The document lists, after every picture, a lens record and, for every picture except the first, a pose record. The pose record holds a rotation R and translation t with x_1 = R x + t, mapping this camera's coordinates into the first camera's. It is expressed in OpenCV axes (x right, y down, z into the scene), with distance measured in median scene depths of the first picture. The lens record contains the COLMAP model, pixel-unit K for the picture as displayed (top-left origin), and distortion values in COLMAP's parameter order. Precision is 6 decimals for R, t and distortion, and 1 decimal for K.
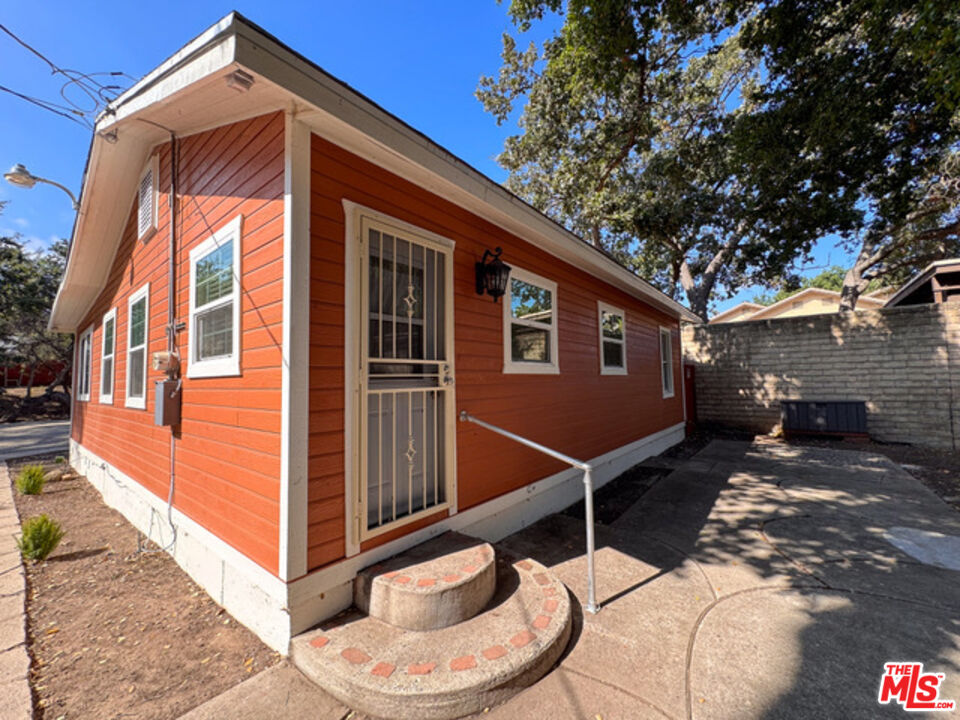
lens RADIAL K [[387.4, 0, 478.2], [0, 387.4, 359.4], [0, 0, 1]] dist [0.000402, -0.000154]
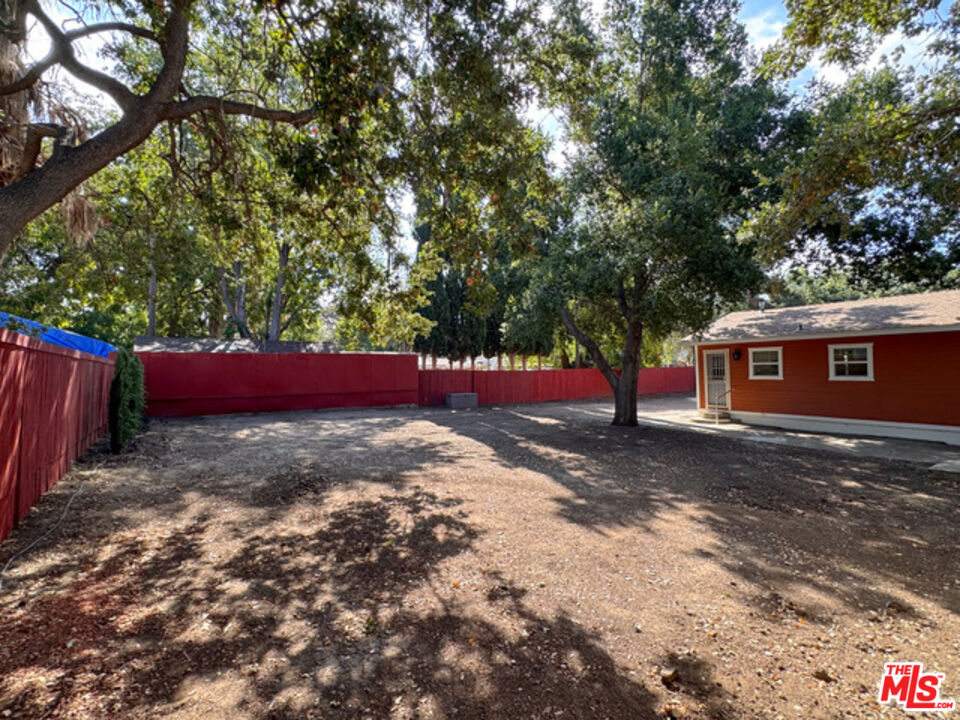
lens RADIAL K [[481.6, 0, 474.6], [0, 481.6, 358.8], [0, 0, 1]] dist [-0.001248, -0.000051]
pose [[-0.326983, -0.003298, -0.945025, 5.676587], [0.067451, 0.997362, -0.026819, -0.226951], [0.942620, -0.072512, -0.325898, 0.053078]]
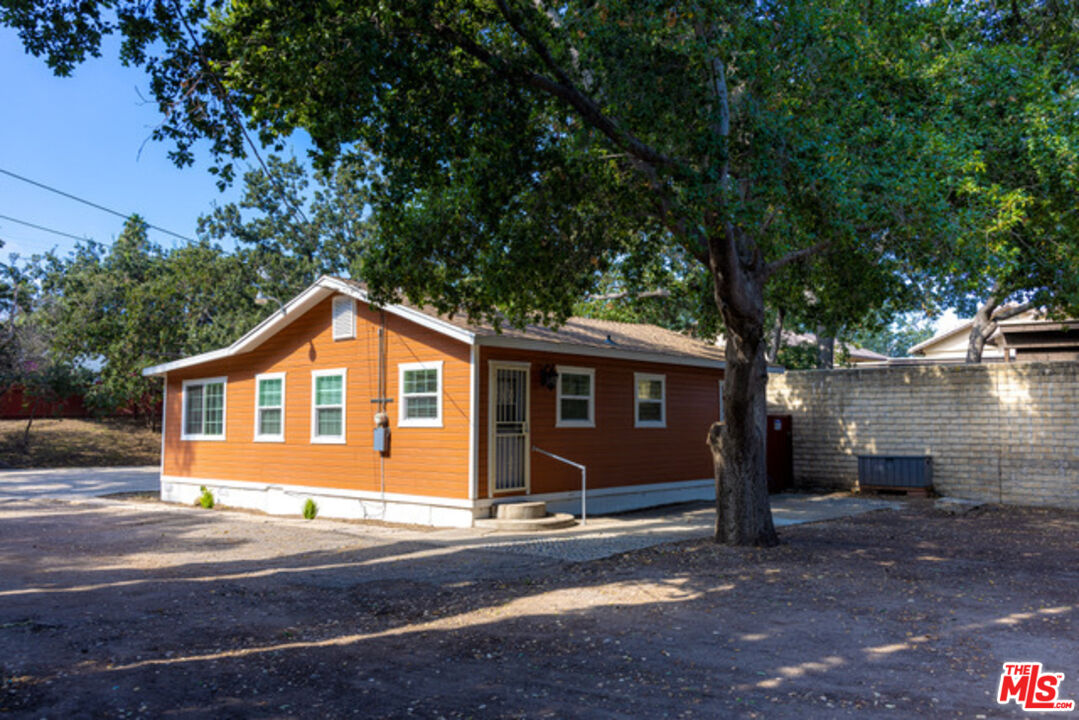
lens RADIAL K [[854.2, 0, 539.5], [0, 854.2, 360.0], [0, 0, 1]] dist [0.011942, 0.005459]
pose [[0.999337, 0.017621, -0.031854, 0.121804], [-0.018192, 0.999678, -0.017715, -0.226804], [0.031532, 0.018283, 0.999336, -3.319838]]
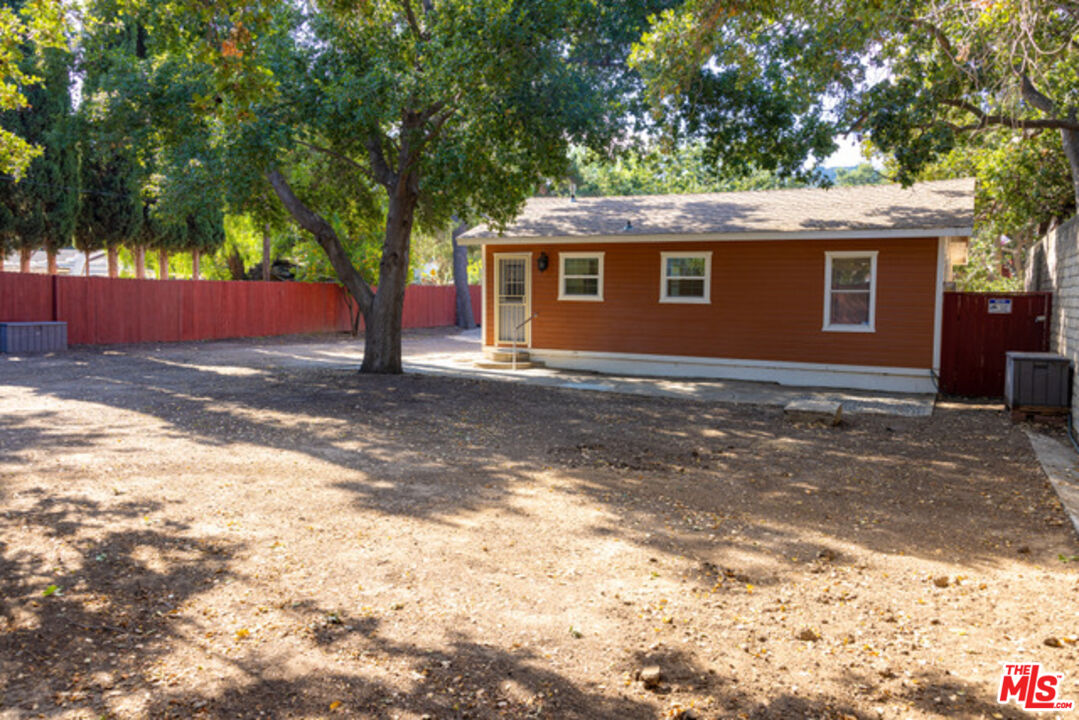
lens RADIAL K [[854.2, 0, 539.5], [0, 854.2, 360.0], [0, 0, 1]] dist [0.011942, 0.005459]
pose [[0.219518, 0.091505, -0.971308, 5.690340], [0.032628, 0.994346, 0.101050, -0.145917], [0.975063, -0.053874, 0.215291, -0.302939]]
